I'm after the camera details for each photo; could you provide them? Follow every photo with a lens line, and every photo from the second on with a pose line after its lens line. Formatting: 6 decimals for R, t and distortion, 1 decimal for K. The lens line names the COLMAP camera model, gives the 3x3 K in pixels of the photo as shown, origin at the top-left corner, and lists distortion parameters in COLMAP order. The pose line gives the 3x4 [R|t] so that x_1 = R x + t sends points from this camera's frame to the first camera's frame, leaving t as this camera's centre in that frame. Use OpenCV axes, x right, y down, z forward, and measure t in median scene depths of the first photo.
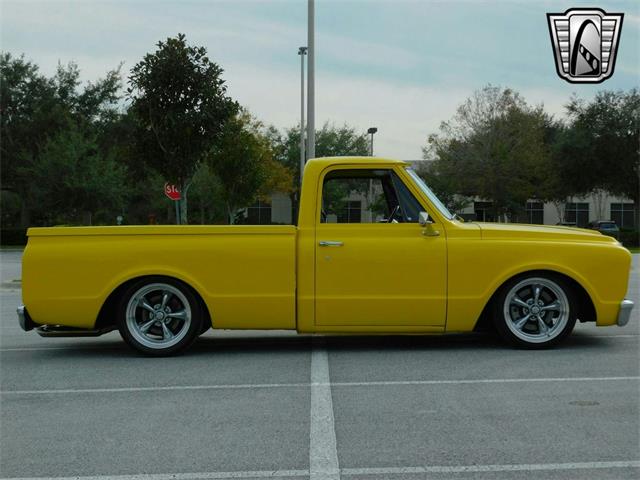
lens RADIAL K [[1407.2, 0, 320.0], [0, 1407.2, 240.0], [0, 0, 1]] dist [0.048393, -0.501315]
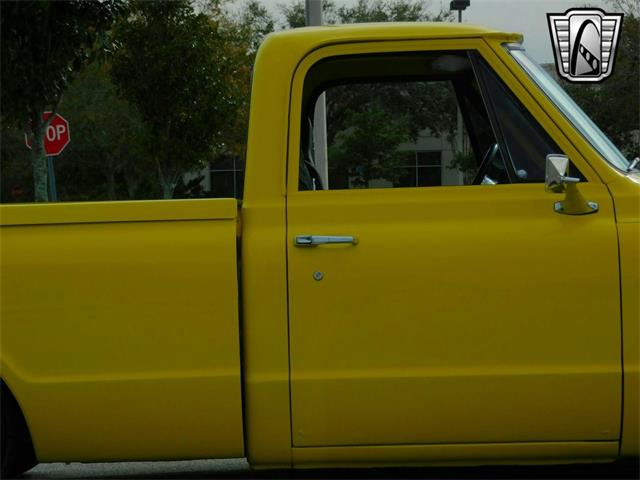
lens RADIAL K [[2719.4, 0, 320.0], [0, 2719.4, 240.0], [0, 0, 1]] dist [0.386219, 4.994907]
pose [[0.999419, -0.027808, -0.019718, 0.021068], [0.027856, 0.999610, 0.002146, 0.000689], [0.019651, -0.002694, 0.999803, 0.224728]]
